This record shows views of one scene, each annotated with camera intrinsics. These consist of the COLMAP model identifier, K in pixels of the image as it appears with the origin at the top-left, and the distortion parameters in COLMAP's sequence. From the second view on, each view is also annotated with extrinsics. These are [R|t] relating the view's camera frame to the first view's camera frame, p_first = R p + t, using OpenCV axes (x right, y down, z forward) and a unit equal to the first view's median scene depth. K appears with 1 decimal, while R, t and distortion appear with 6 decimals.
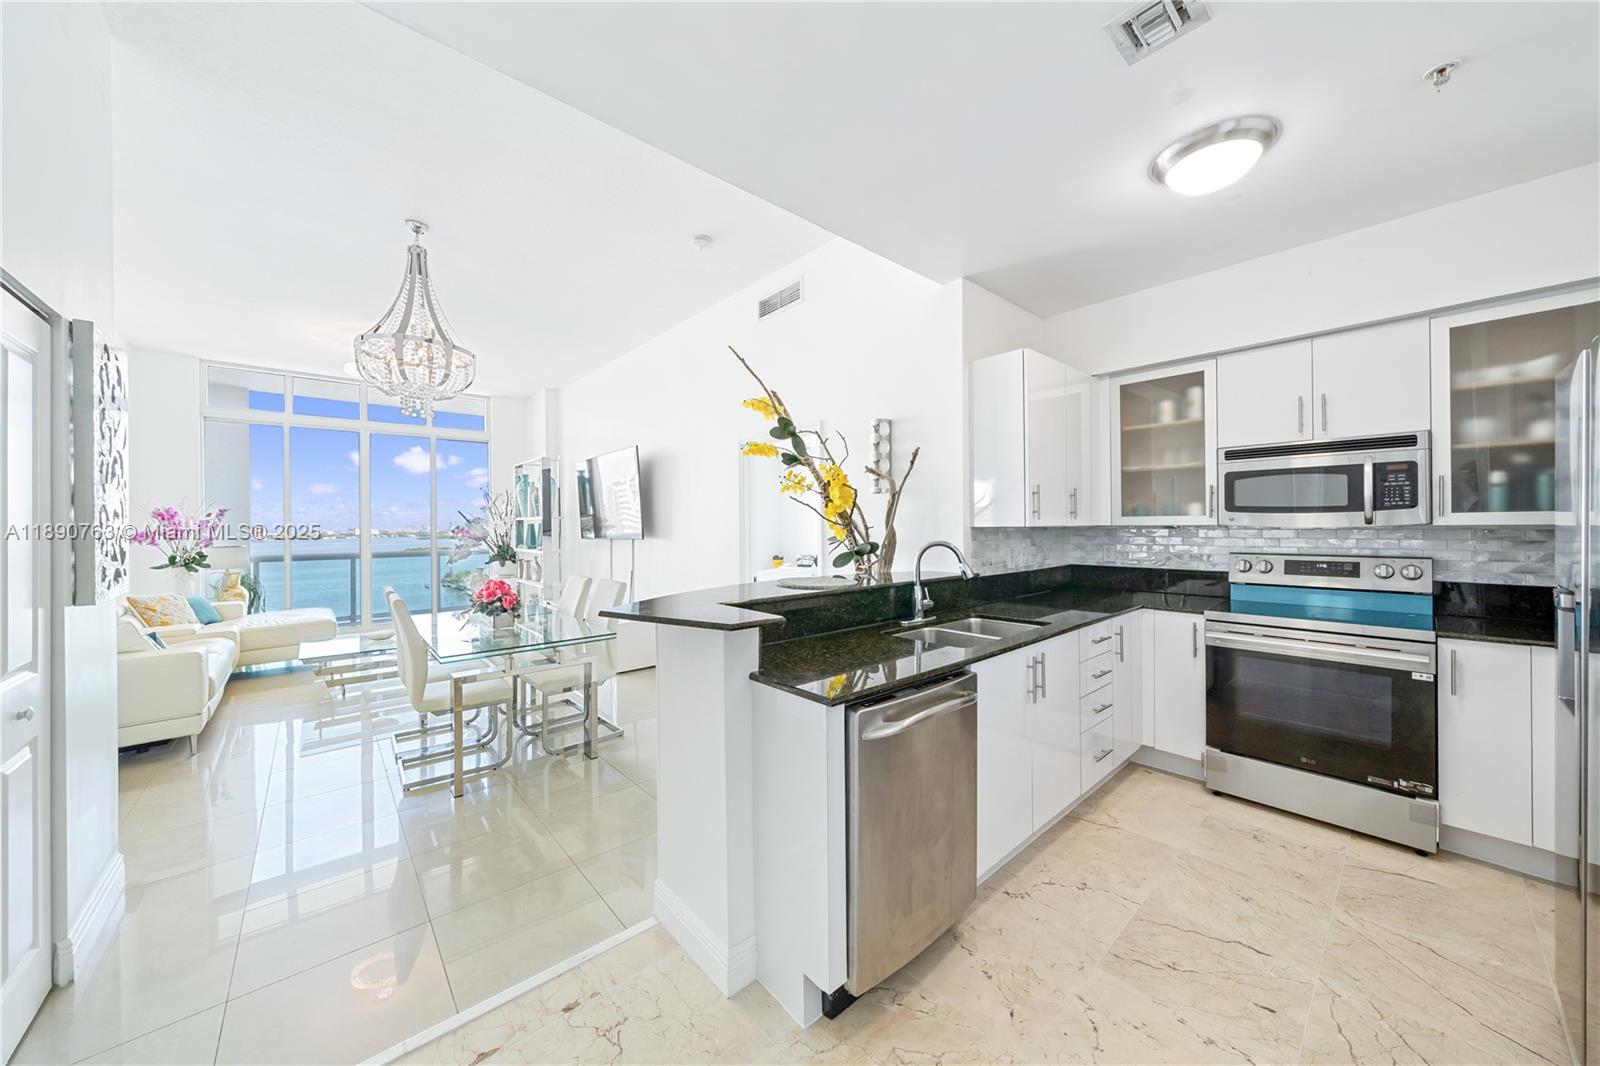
lens RADIAL K [[551.5, 0, 799.8], [0, 551.5, 524.5], [0, 0, 1]] dist [-0.000312, 0.000008]
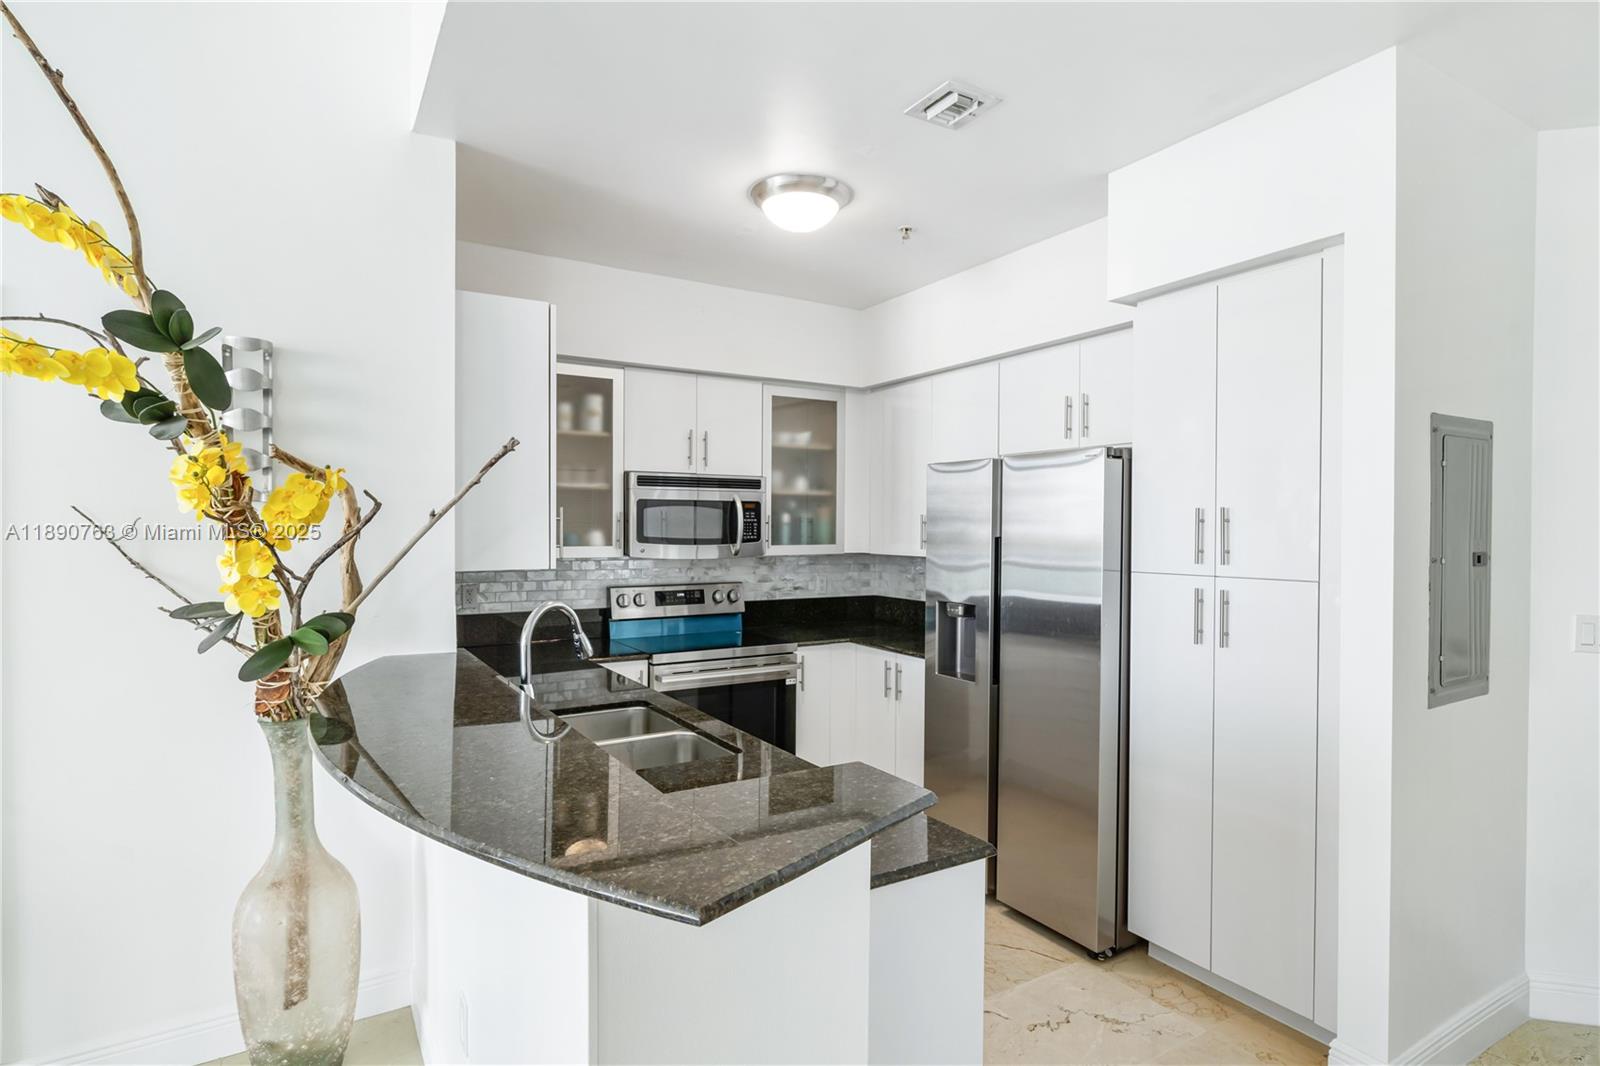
lens RADIAL K [[823.2, 0, 800.0], [0, 823.2, 533.0], [0, 0, 1]] dist [0.001843, 0.000472]
pose [[0.177952, 0.002590, 0.984036, -0.536826], [-0.008451, 0.999964, -0.001103, -0.041983], [-0.984003, -0.008120, 0.177968, 0.530849]]
